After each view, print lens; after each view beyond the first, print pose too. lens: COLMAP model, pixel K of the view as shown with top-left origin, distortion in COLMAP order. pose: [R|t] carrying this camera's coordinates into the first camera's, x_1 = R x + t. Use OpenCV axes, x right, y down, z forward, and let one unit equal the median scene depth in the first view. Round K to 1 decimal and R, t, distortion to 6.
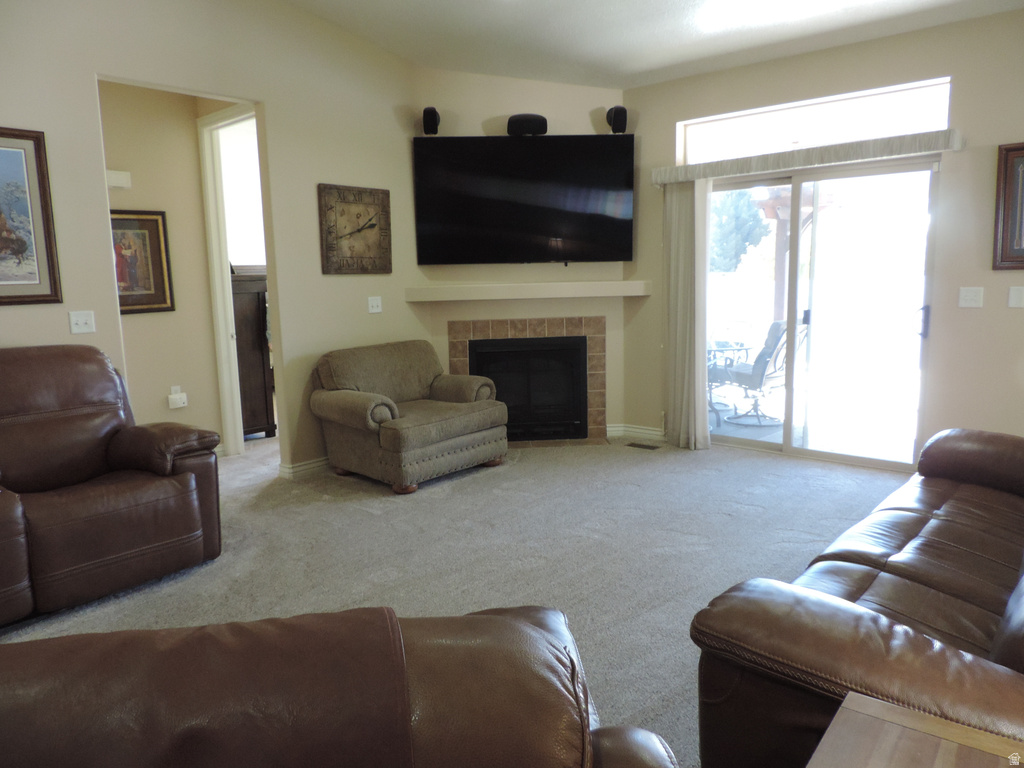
lens RADIAL K [[732.0, 0, 516.8], [0, 732.0, 380.8], [0, 0, 1]] dist [-0.008753, -0.006802]
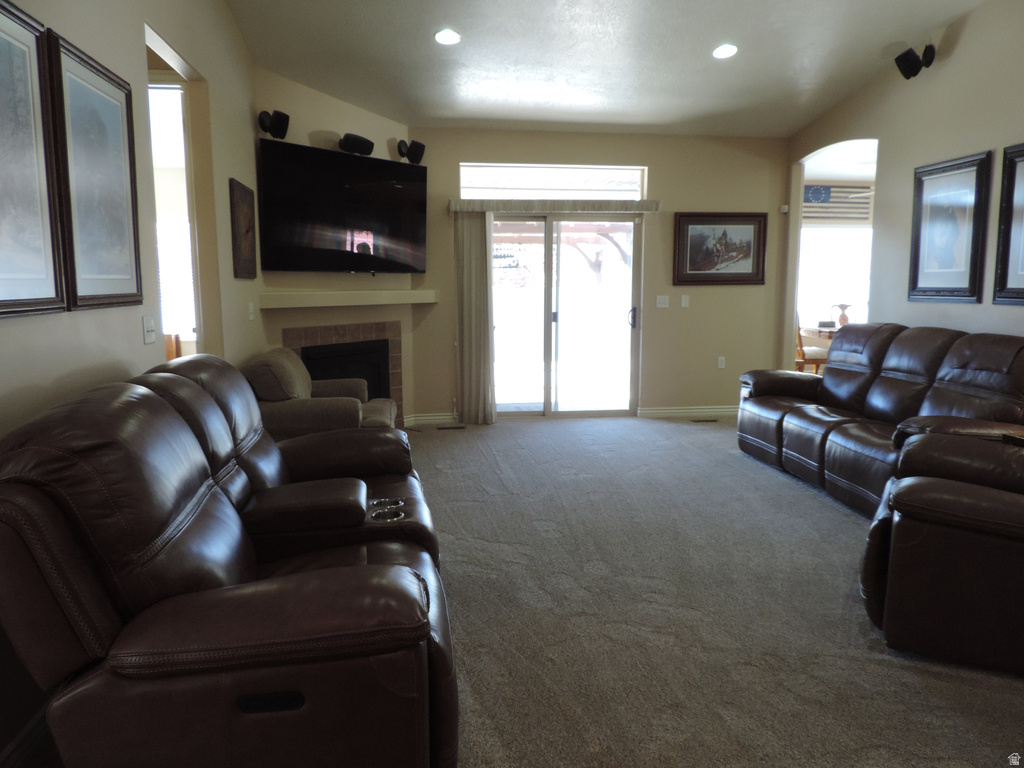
lens RADIAL K [[732.0, 0, 516.8], [0, 732.0, 380.8], [0, 0, 1]] dist [-0.008753, -0.006802]
pose [[0.645634, -0.079666, 0.759480, -0.675308], [0.097787, 0.994981, 0.021241, -0.002492], [-0.757360, 0.060553, 0.650183, 0.138549]]
